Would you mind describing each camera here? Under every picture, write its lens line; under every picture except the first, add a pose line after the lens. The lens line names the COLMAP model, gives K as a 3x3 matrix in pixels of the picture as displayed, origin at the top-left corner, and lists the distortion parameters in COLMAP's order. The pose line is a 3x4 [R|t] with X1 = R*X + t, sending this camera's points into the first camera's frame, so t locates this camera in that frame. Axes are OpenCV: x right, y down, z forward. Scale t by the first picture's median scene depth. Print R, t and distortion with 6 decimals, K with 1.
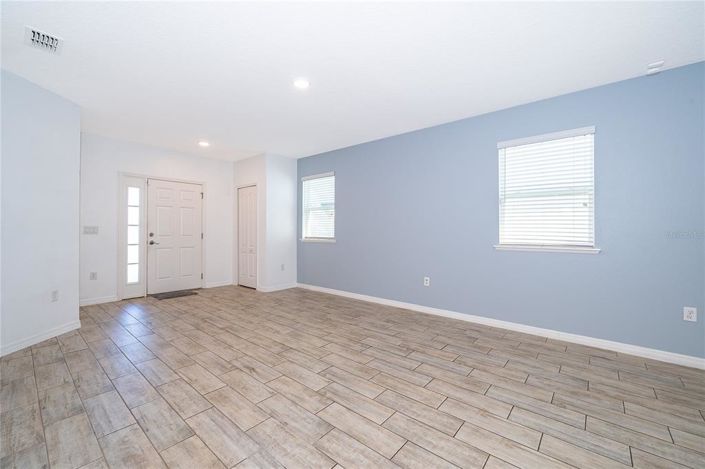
lens RADIAL K [[292.9, 0, 348.4], [0, 292.9, 230.6], [0, 0, 1]] dist [0.001028, 0.000068]
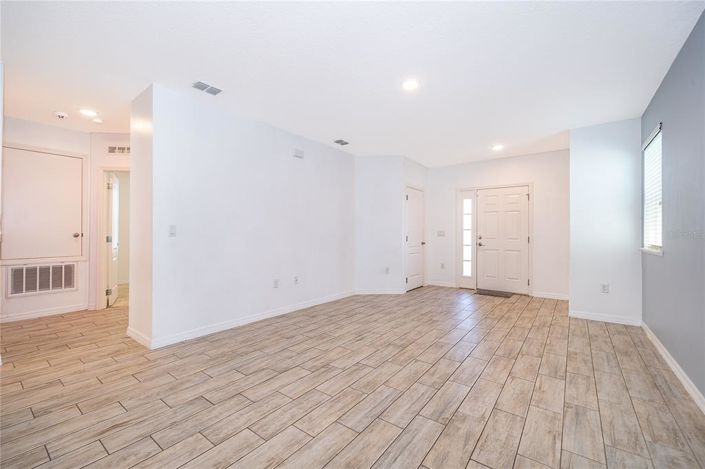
lens RADIAL K [[292.9, 0, 348.5], [0, 292.9, 234.3], [0, 0, 1]] dist [0.001028, 0.000068]
pose [[0.058317, -0.000959, -0.998298, 0.787029], [-0.003025, 0.999995, -0.001137, 0.006822], [0.998294, 0.003087, 0.058313, 0.715347]]
